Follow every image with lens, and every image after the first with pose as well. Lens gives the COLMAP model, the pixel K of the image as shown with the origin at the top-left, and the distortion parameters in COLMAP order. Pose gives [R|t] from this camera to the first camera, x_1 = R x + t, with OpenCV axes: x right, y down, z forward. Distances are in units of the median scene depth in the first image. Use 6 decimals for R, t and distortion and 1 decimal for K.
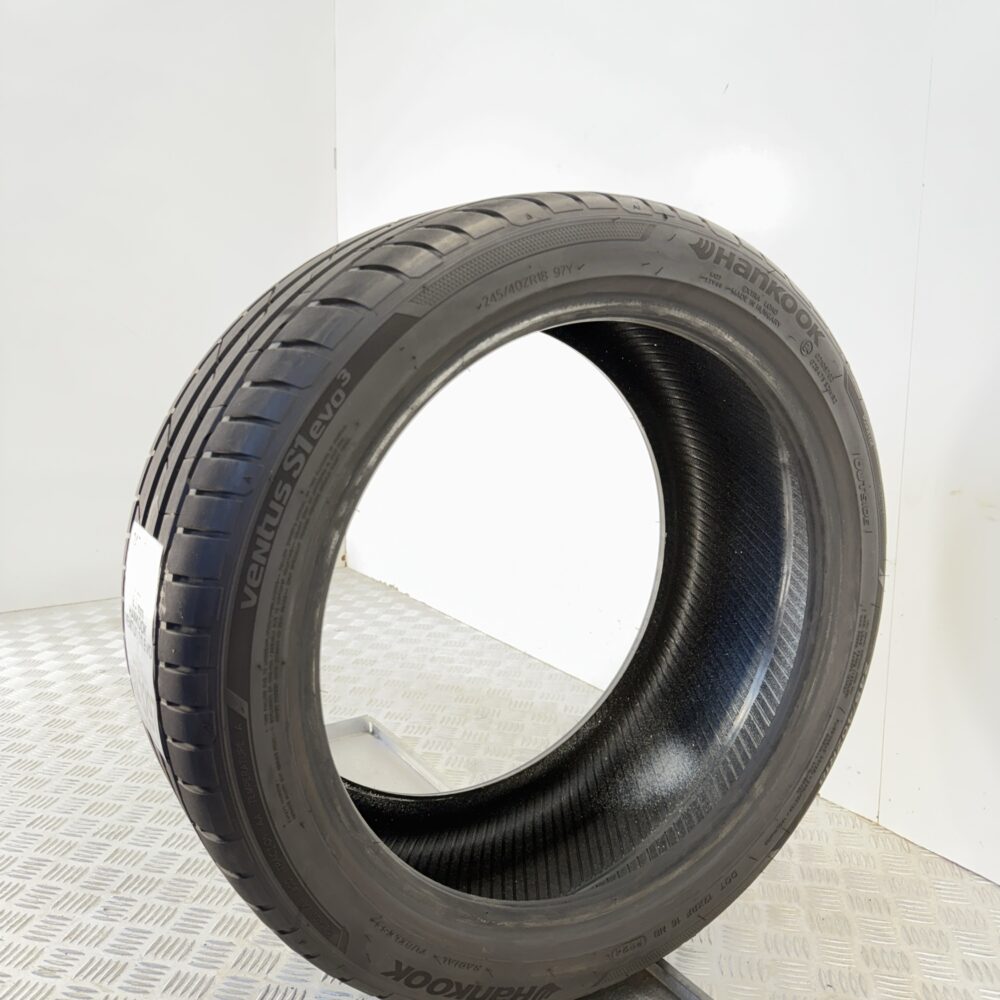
lens RADIAL K [[919.8, 0, 499.5], [0, 919.8, 485.8], [0, 0, 1]] dist [0.200483, -0.492683]
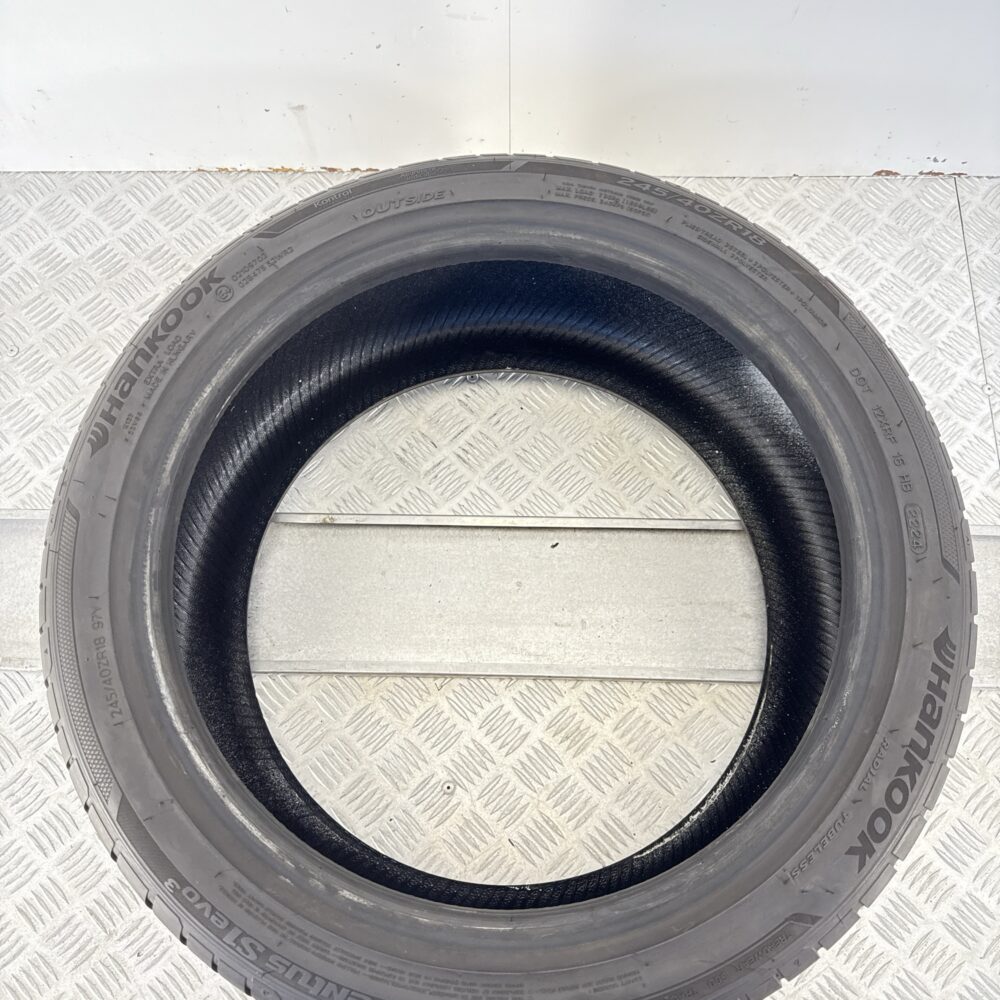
lens RADIAL K [[935.0, 0, 500.0], [0, 935.0, 500.0], [0, 0, 1]] dist [0.090055, -0.181073]
pose [[0.016494, -0.976486, -0.214950, 0.365892], [0.982758, 0.055429, -0.176394, 0.307468], [0.184161, -0.208334, 0.960563, 0.159176]]
